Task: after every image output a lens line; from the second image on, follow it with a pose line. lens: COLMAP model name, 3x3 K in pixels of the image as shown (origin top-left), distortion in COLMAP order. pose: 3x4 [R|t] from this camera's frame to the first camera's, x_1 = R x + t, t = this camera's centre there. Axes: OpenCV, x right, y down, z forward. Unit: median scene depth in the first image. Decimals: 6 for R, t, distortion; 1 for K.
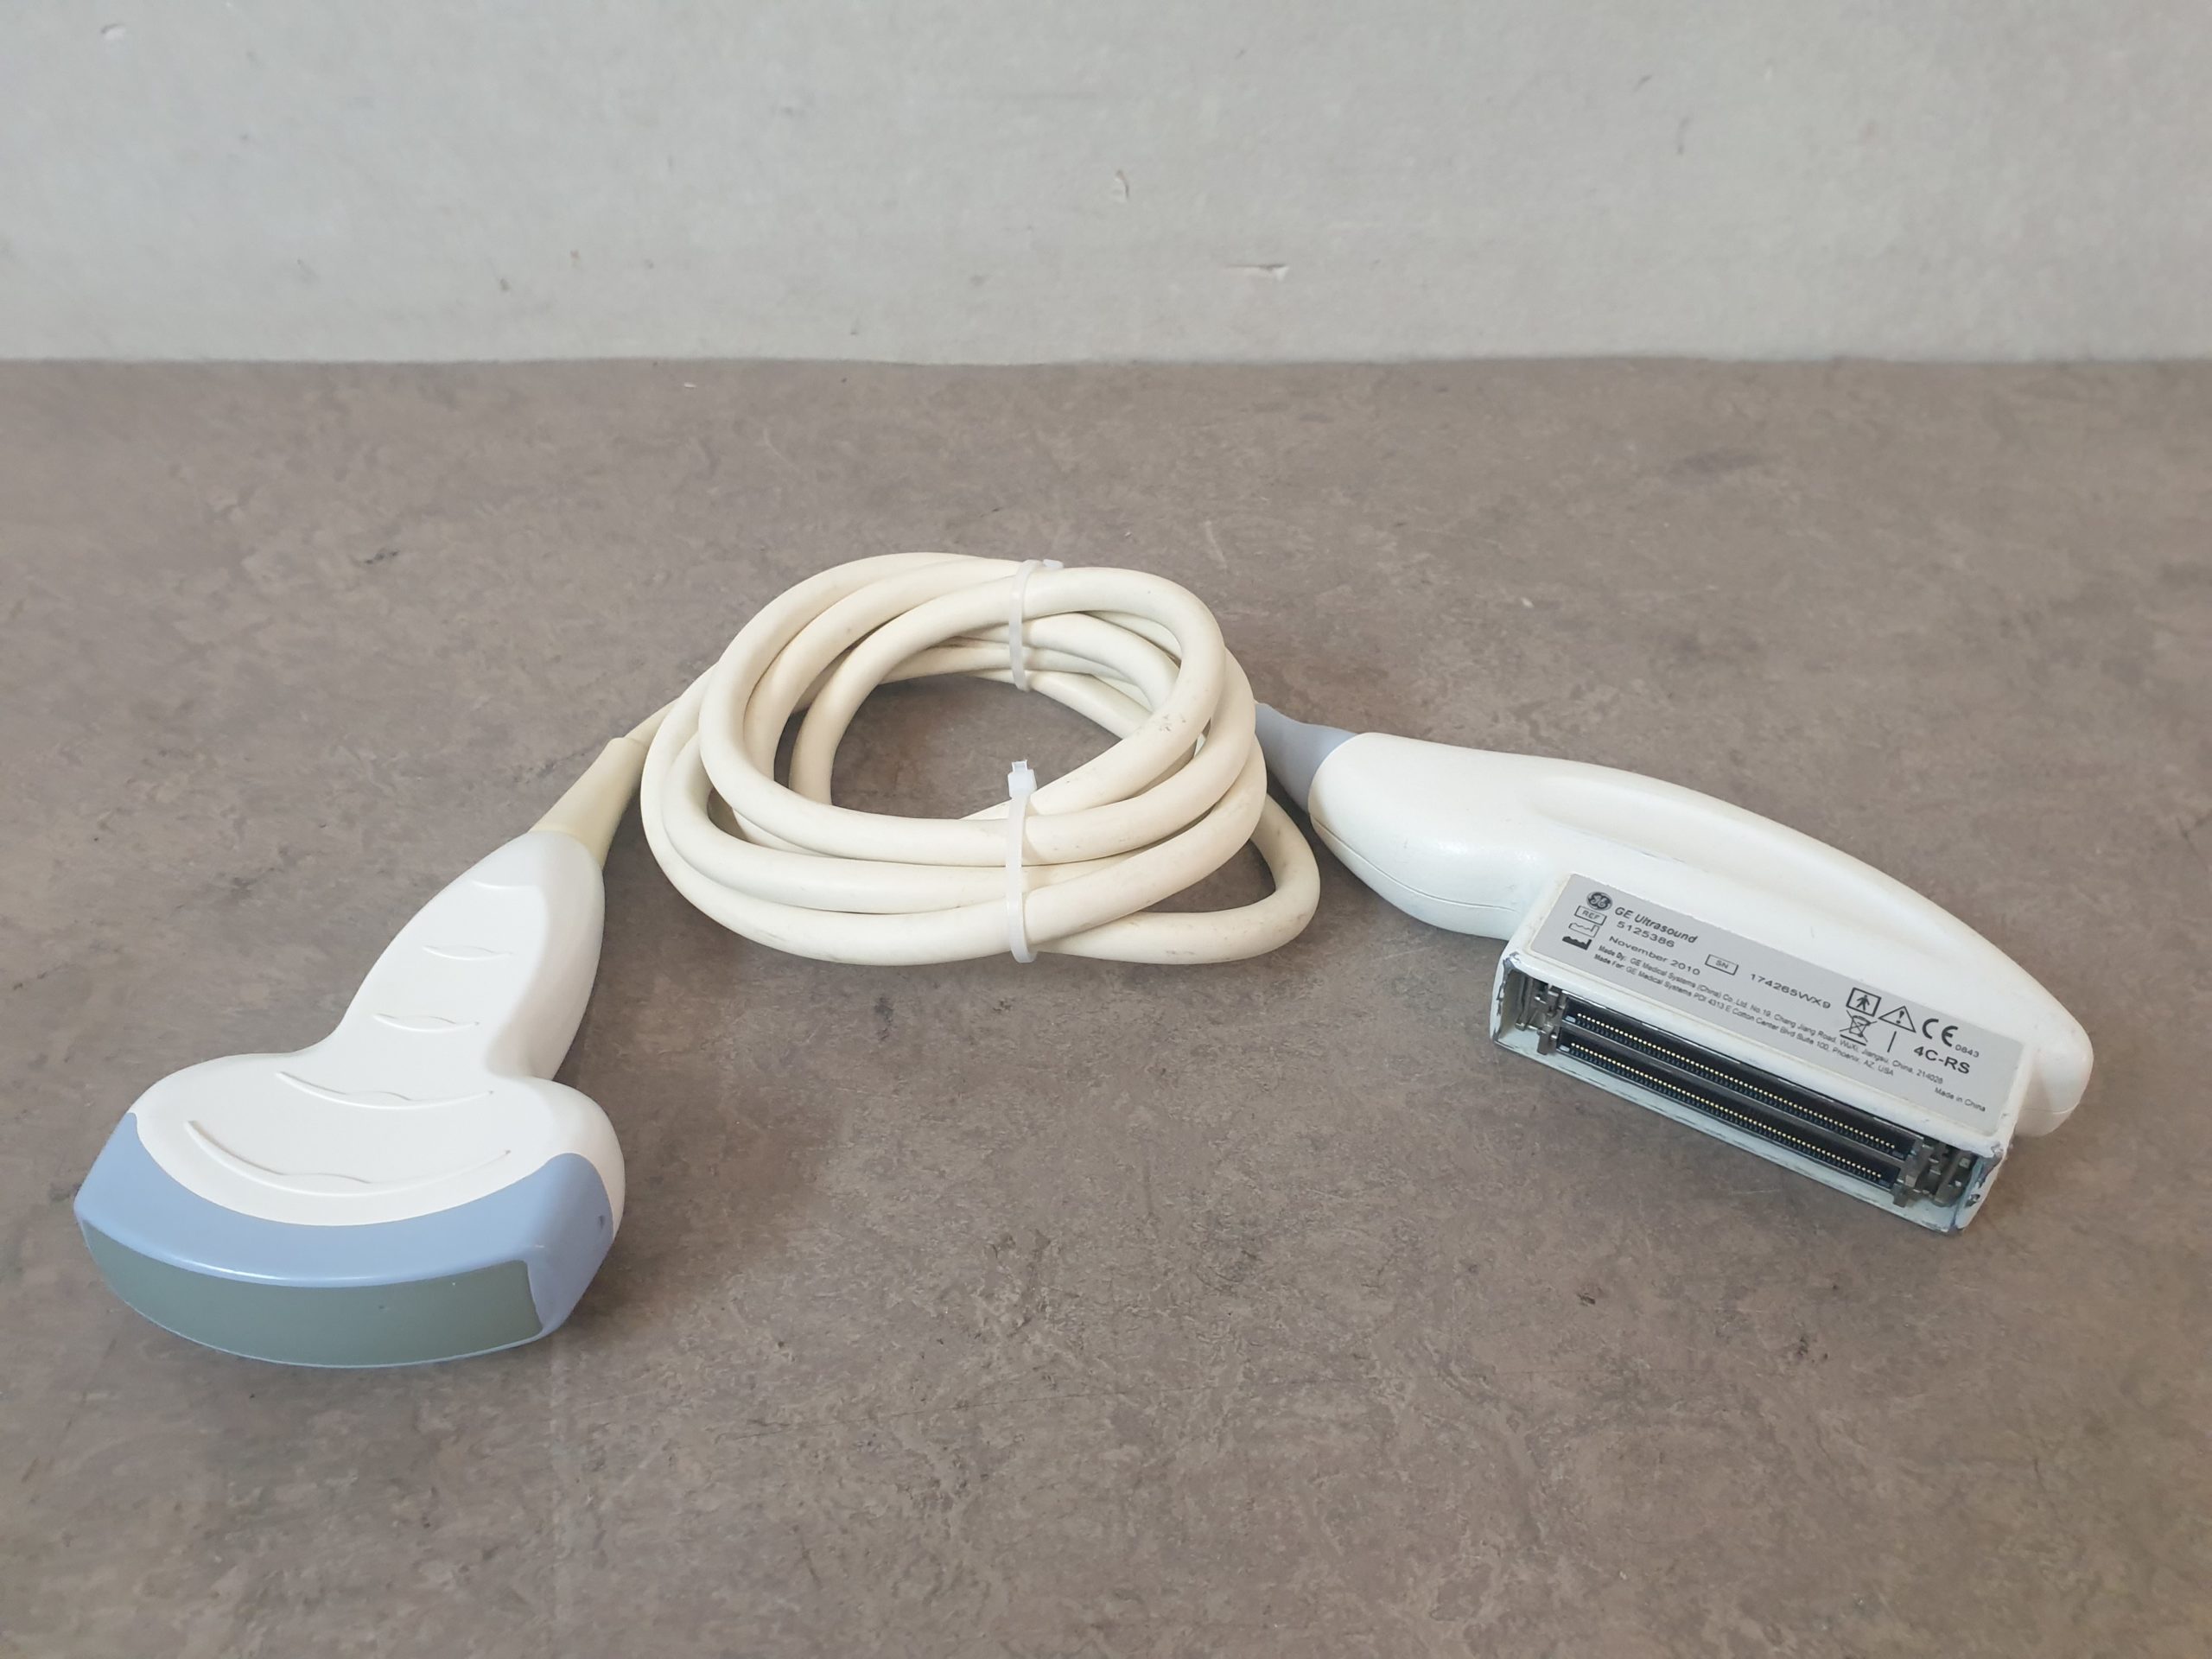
lens RADIAL K [[1741.2, 0, 1111.8], [0, 1741.2, 841.7], [0, 0, 1]] dist [-0.027527, 0.050667]
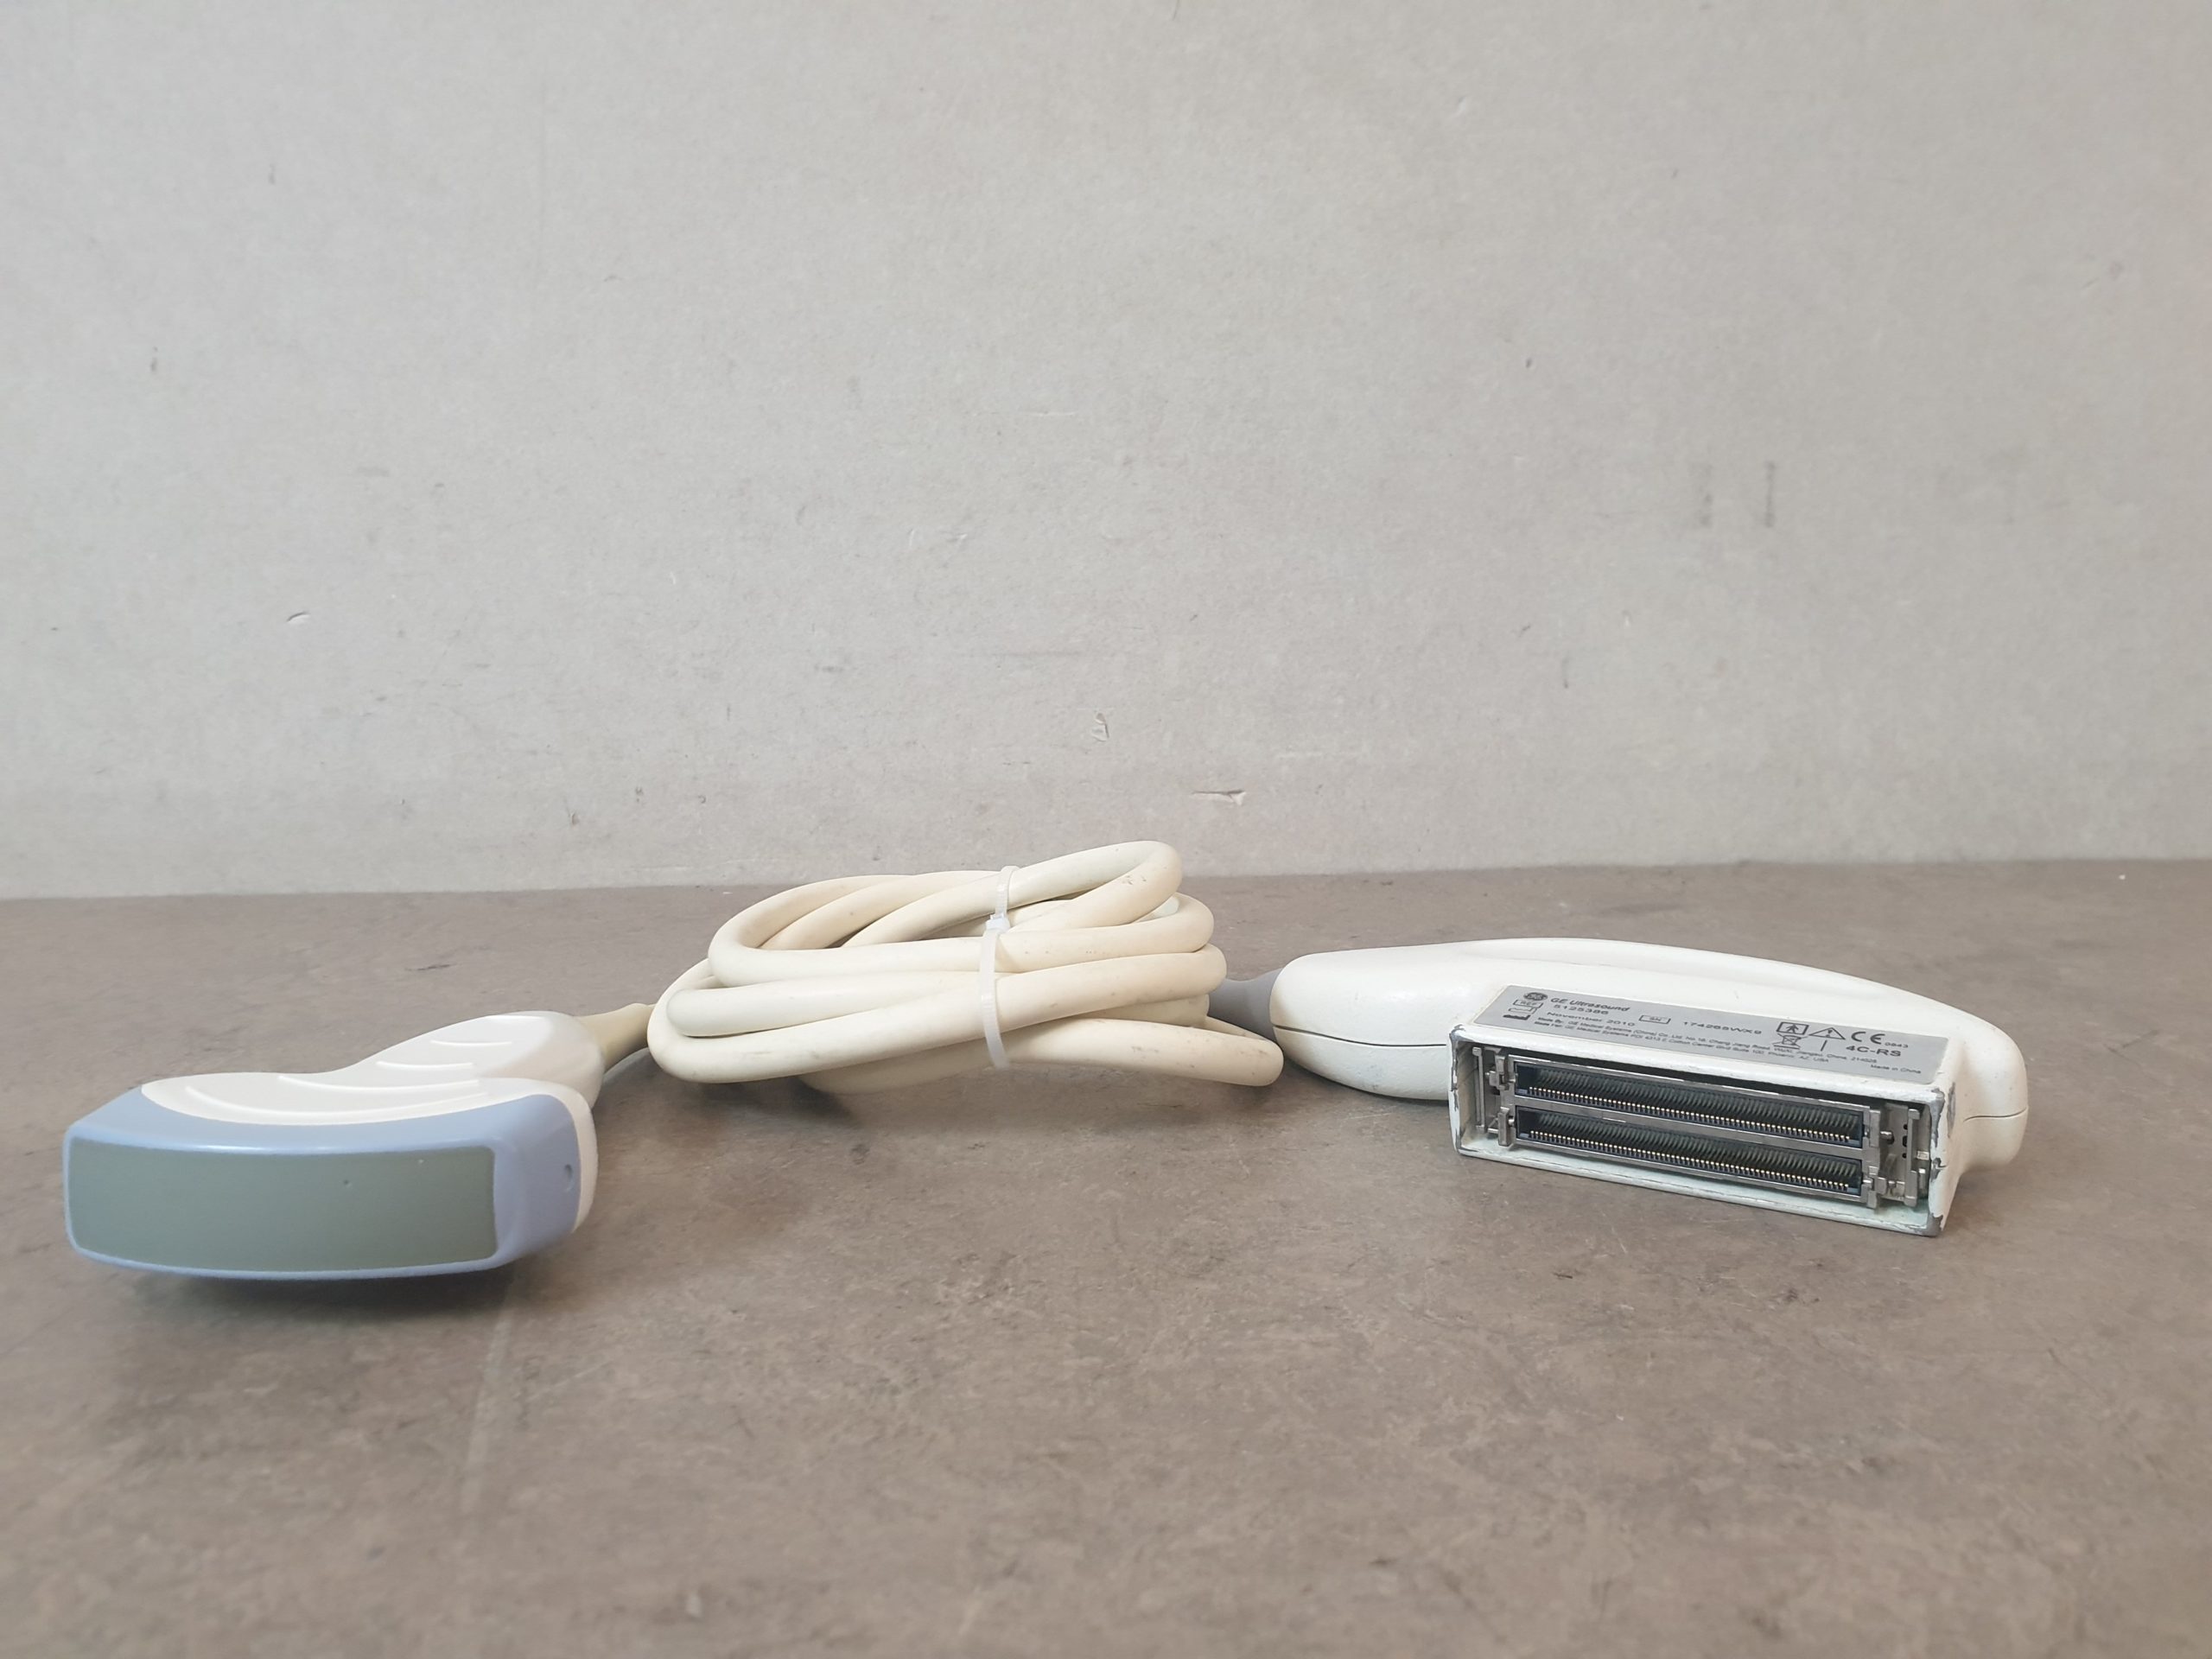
lens RADIAL K [[1753.8, 0, 1116.4], [0, 1753.8, 824.8], [0, 0, 1]] dist [-0.008843, 0.010142]
pose [[0.999604, -0.027643, -0.005314, 0.032590], [0.020545, 0.845503, -0.533575, 0.530279], [0.019243, 0.533254, 0.845736, 0.027563]]
